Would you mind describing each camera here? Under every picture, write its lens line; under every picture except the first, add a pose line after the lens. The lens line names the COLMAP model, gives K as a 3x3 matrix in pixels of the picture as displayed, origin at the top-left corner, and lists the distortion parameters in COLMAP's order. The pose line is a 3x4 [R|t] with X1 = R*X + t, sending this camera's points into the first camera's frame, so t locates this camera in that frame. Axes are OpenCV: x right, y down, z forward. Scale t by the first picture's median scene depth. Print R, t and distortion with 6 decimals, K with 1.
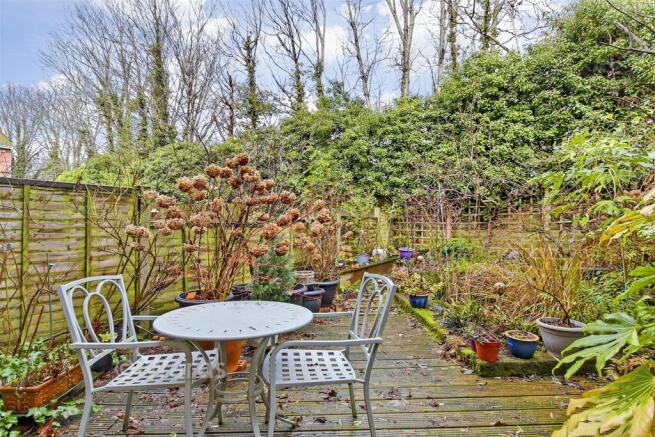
lens RADIAL K [[296.7, 0, 318.9], [0, 296.7, 217.5], [0, 0, 1]] dist [-0.015183, 0.000399]
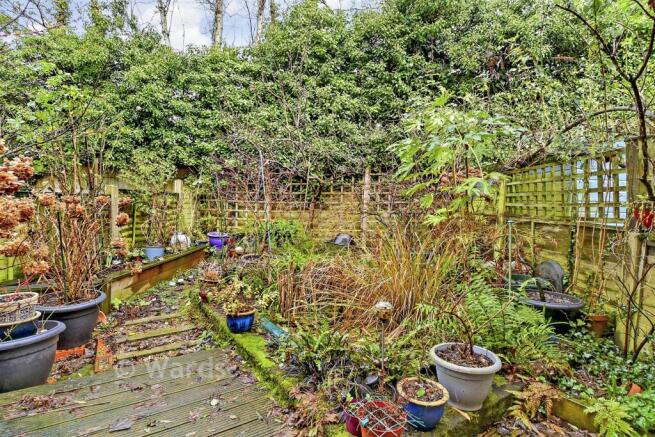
lens RADIAL K [[296.7, 0, 318.9], [0, 296.7, 217.5], [0, 0, 1]] dist [-0.015183, 0.000399]
pose [[0.810124, -0.013612, 0.586100, 0.064142], [-0.028660, 0.997616, 0.062783, 0.006449], [-0.585557, -0.067660, 0.807802, 0.253541]]
